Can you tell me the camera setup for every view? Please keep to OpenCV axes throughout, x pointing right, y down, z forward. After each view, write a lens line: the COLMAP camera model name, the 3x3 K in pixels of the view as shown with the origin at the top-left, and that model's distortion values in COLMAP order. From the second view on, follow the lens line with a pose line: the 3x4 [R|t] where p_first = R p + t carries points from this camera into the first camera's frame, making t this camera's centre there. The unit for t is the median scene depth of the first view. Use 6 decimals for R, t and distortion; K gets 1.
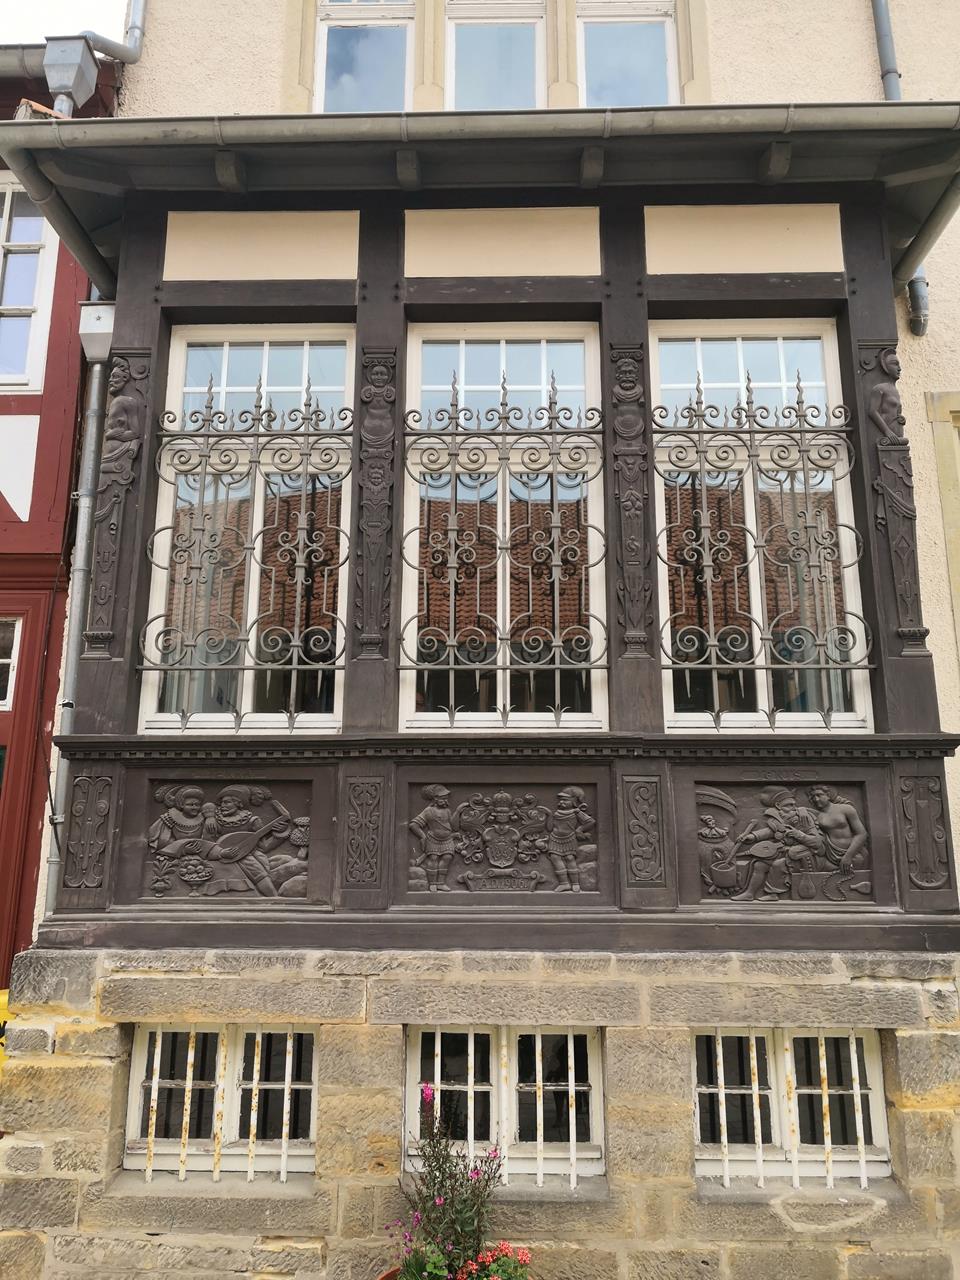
lens RADIAL K [[1023.3, 0, 485.5], [0, 1023.3, 649.3], [0, 0, 1]] dist [0.047922, -0.062957]
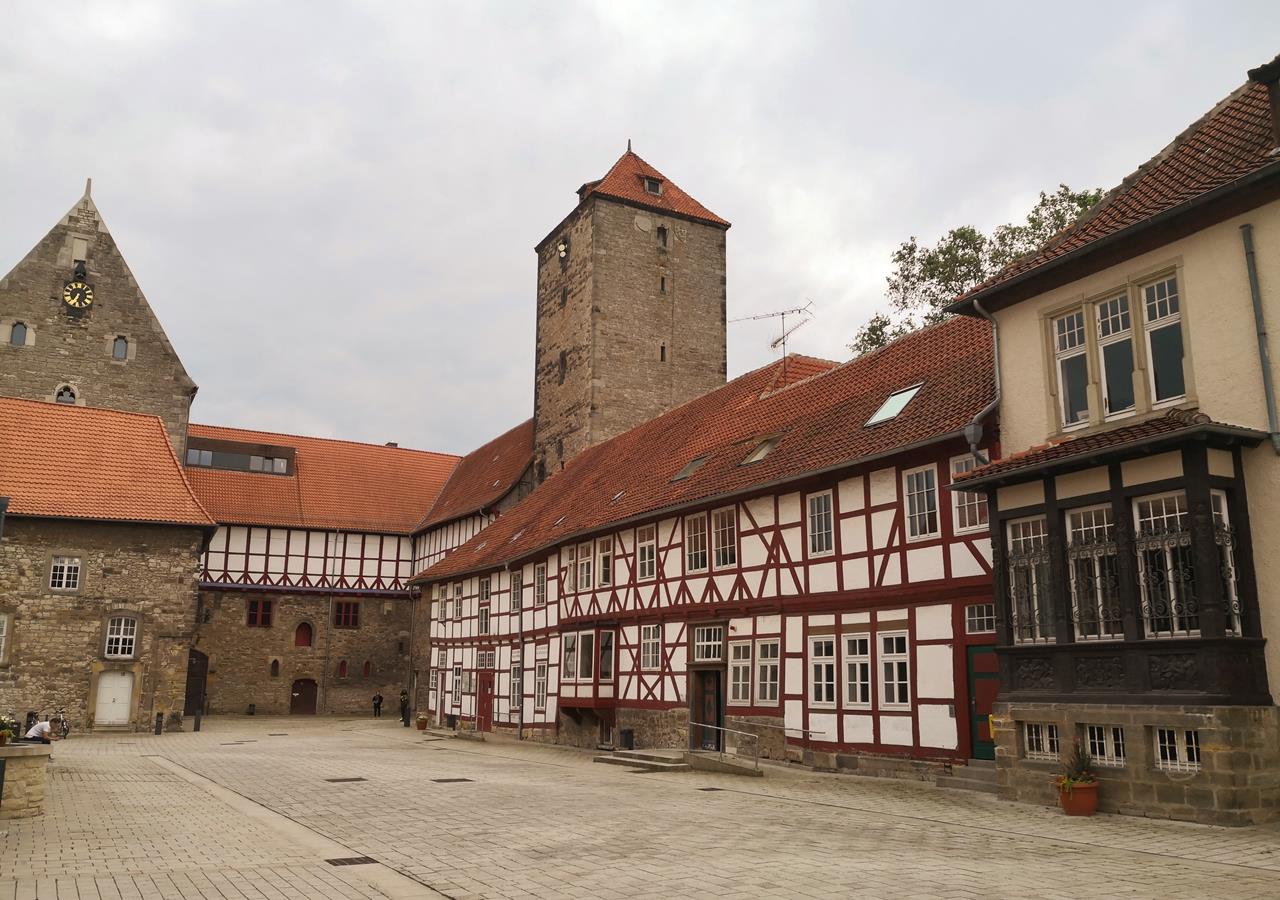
lens RADIAL K [[1075.4, 0, 636.2], [0, 1075.4, 470.3], [0, 0, 1]] dist [0.042058, -0.034423]
pose [[0.503257, -0.176006, -0.846023, 2.608923], [0.206064, 0.975237, -0.080310, -0.546460], [0.839208, -0.133918, 0.527063, -2.300265]]
